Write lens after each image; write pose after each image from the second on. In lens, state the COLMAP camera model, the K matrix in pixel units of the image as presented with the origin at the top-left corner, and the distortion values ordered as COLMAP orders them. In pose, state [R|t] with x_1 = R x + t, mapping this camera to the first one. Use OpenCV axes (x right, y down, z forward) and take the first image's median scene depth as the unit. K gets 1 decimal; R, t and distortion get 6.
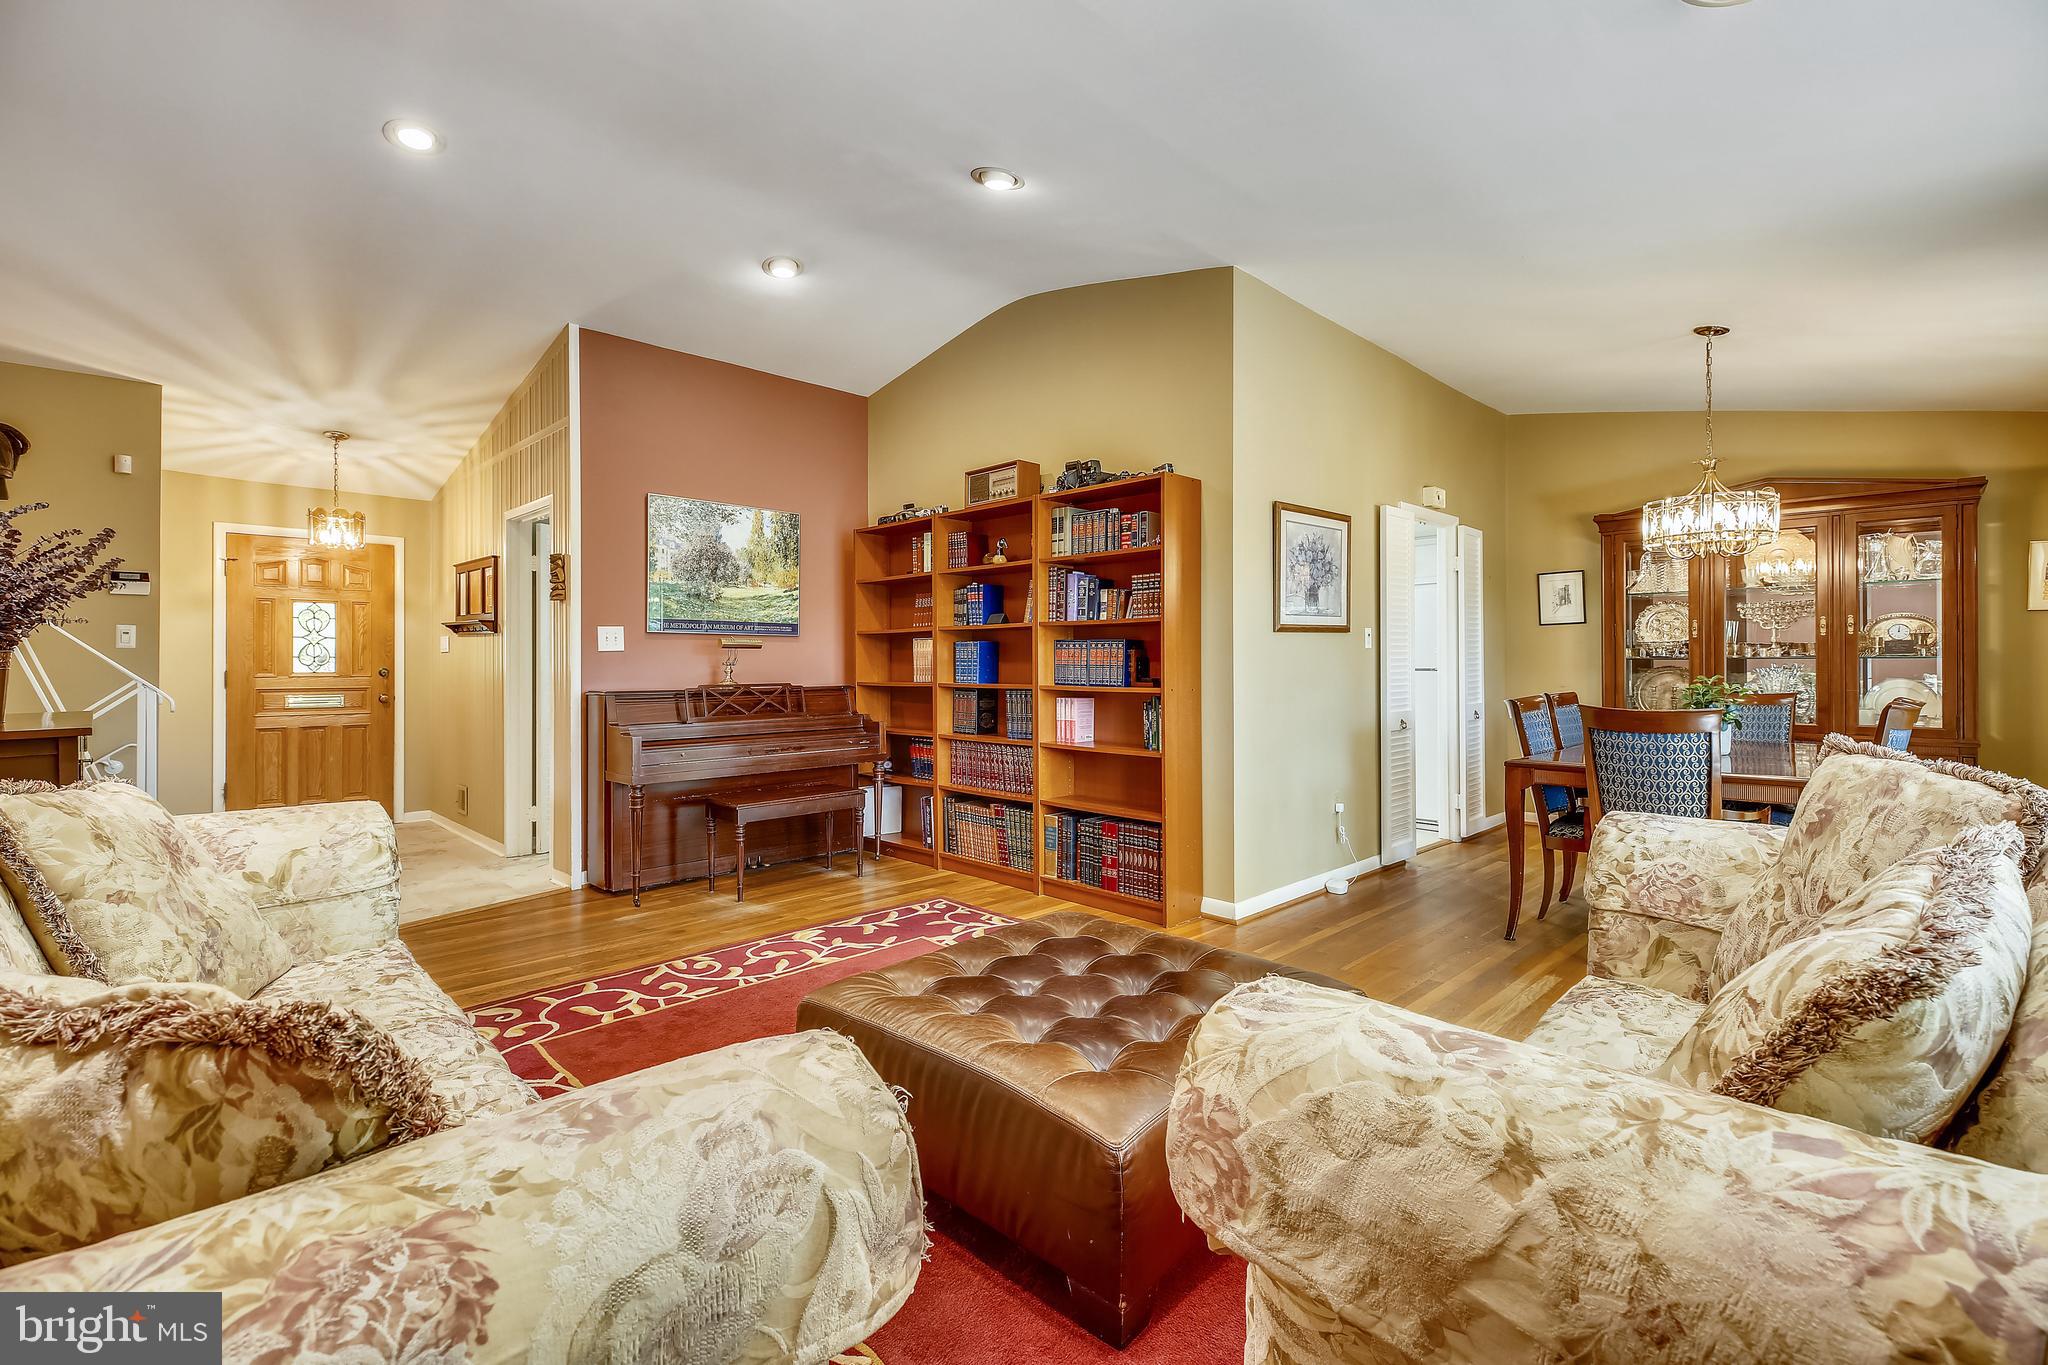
lens RADIAL K [[911.5, 0, 1022.6], [0, 911.5, 662.7], [0, 0, 1]] dist [0.020136, -0.008726]
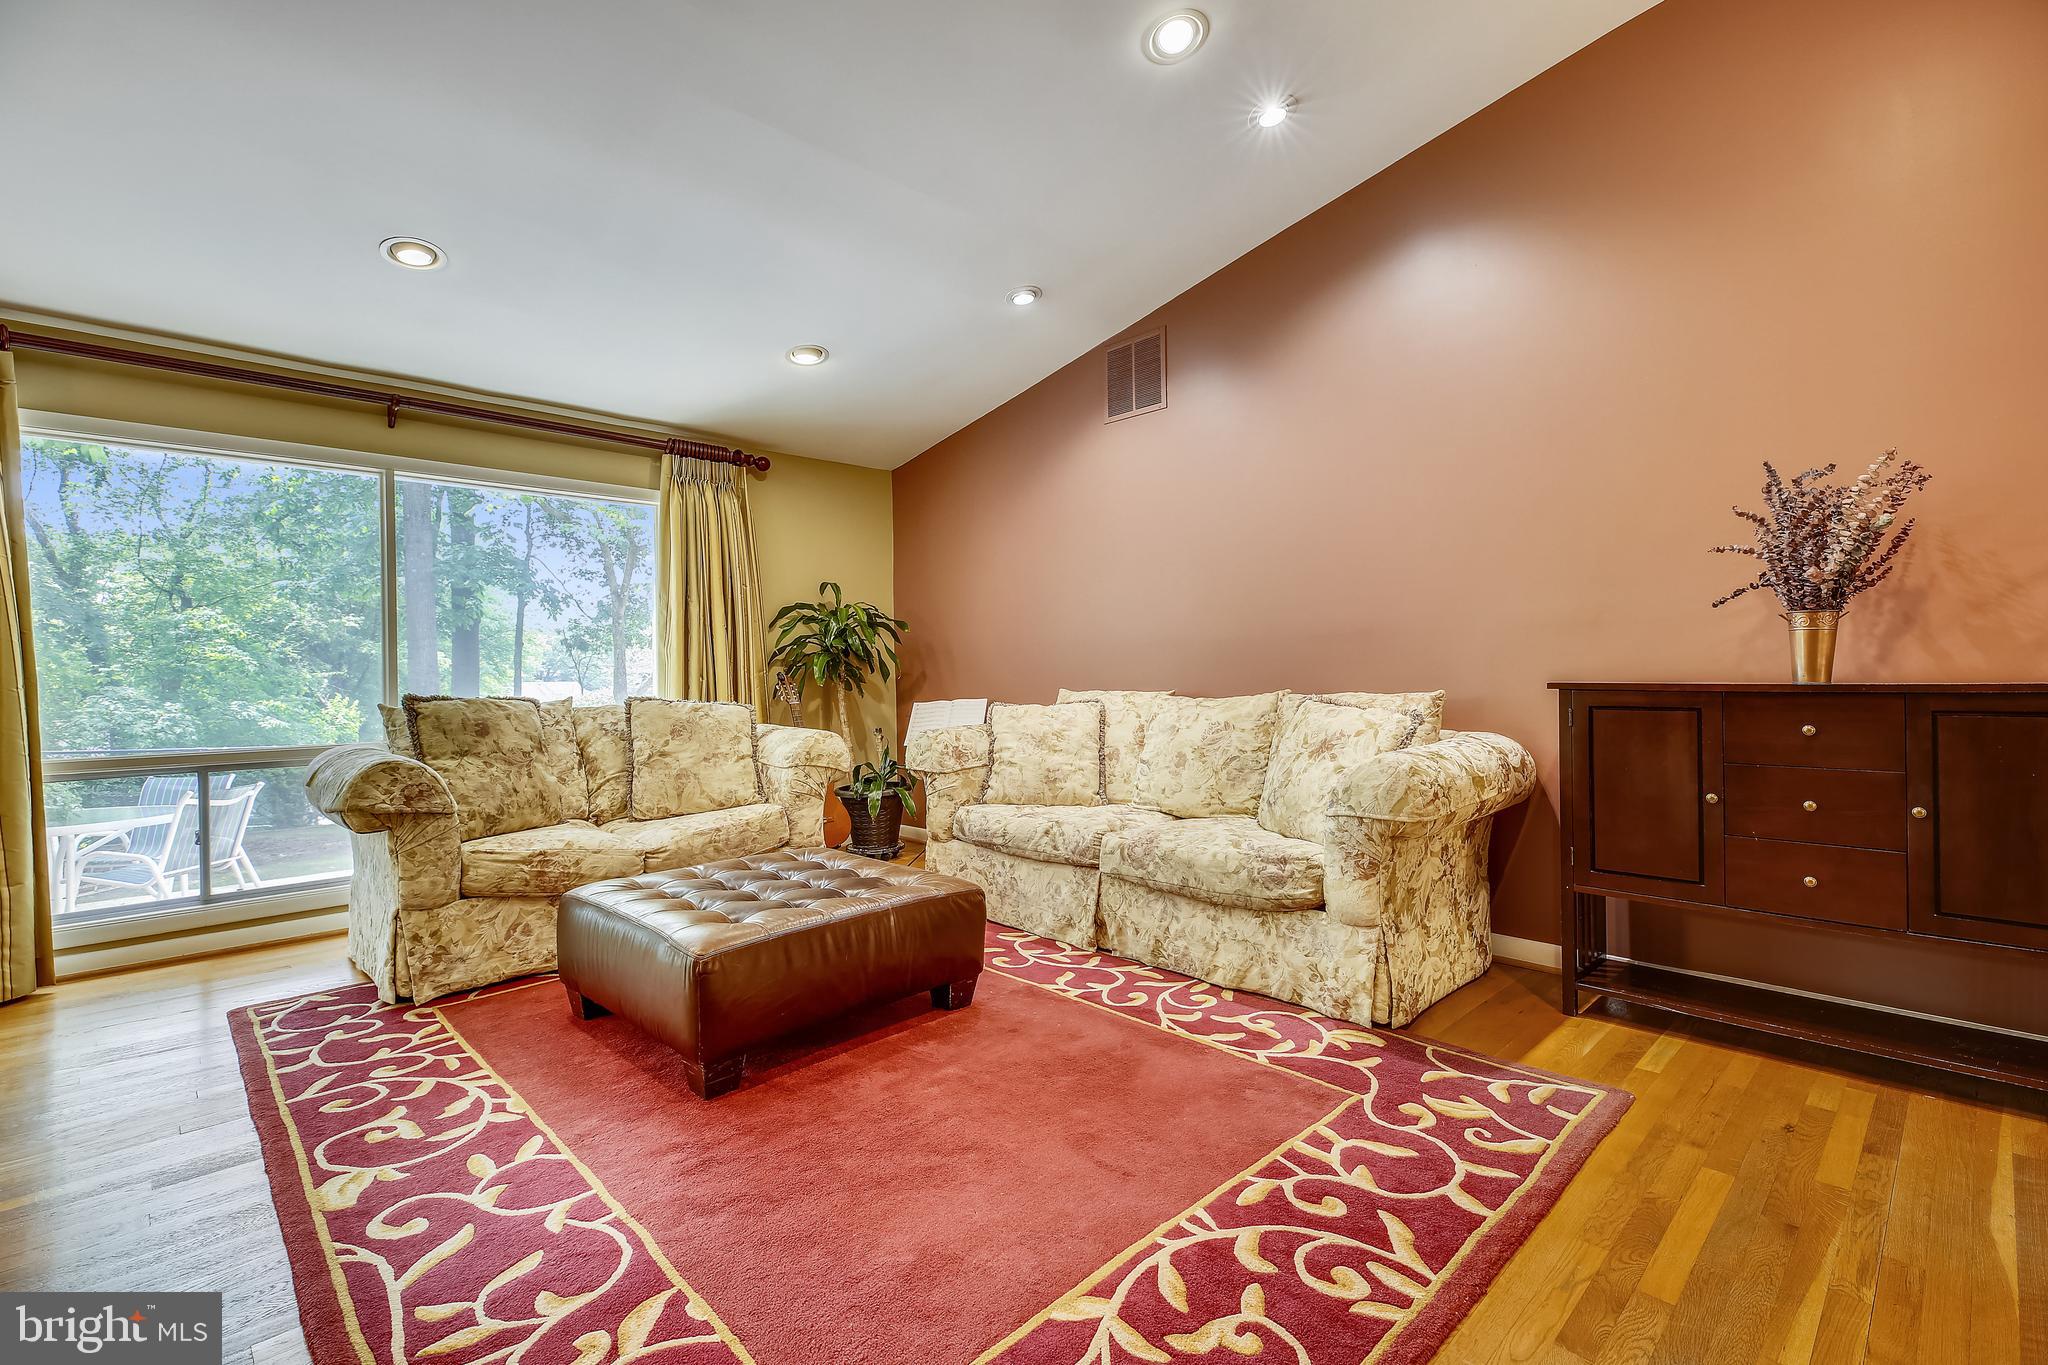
lens RADIAL K [[911.5, 0, 1024.2], [0, 911.5, 670.6], [0, 0, 1]] dist [0.020136, -0.008726]
pose [[-0.999798, 0.019160, 0.006108, -0.152255], [0.019178, 0.999812, 0.002837, 0.020027], [-0.006052, 0.002954, -0.999977, 1.108410]]
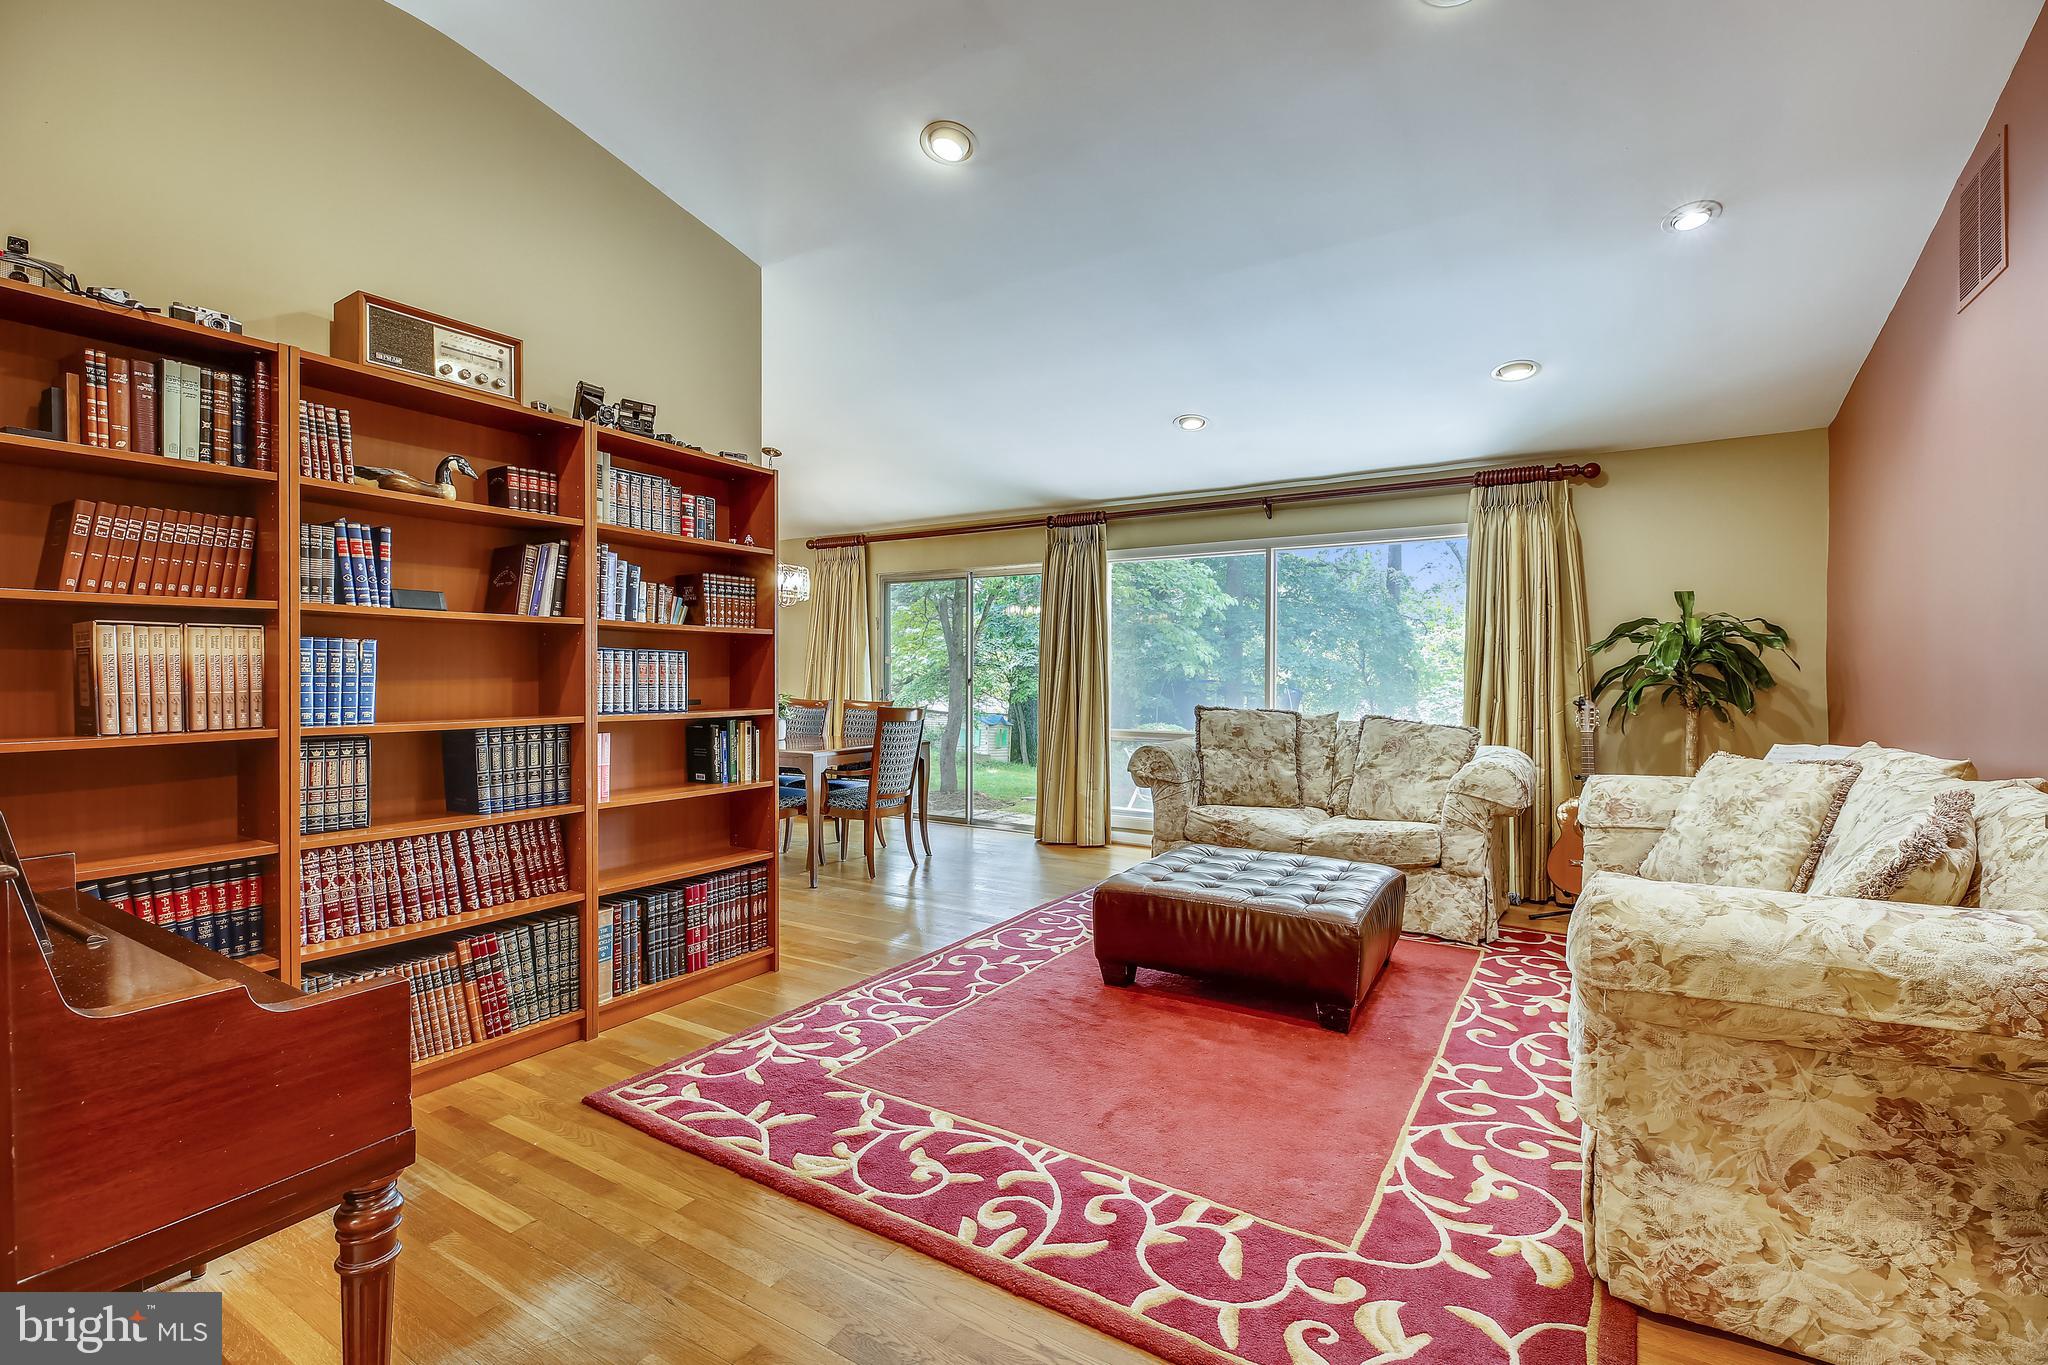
lens RADIAL K [[911.5, 0, 1033.6], [0, 911.5, 677.2], [0, 0, 1]] dist [0.020136, -0.008726]
pose [[-0.240486, -0.002304, 0.970650, -0.691499], [-0.000623, 0.999997, 0.002219, -0.004525], [-0.970652, -0.000071, -0.240487, 0.851685]]
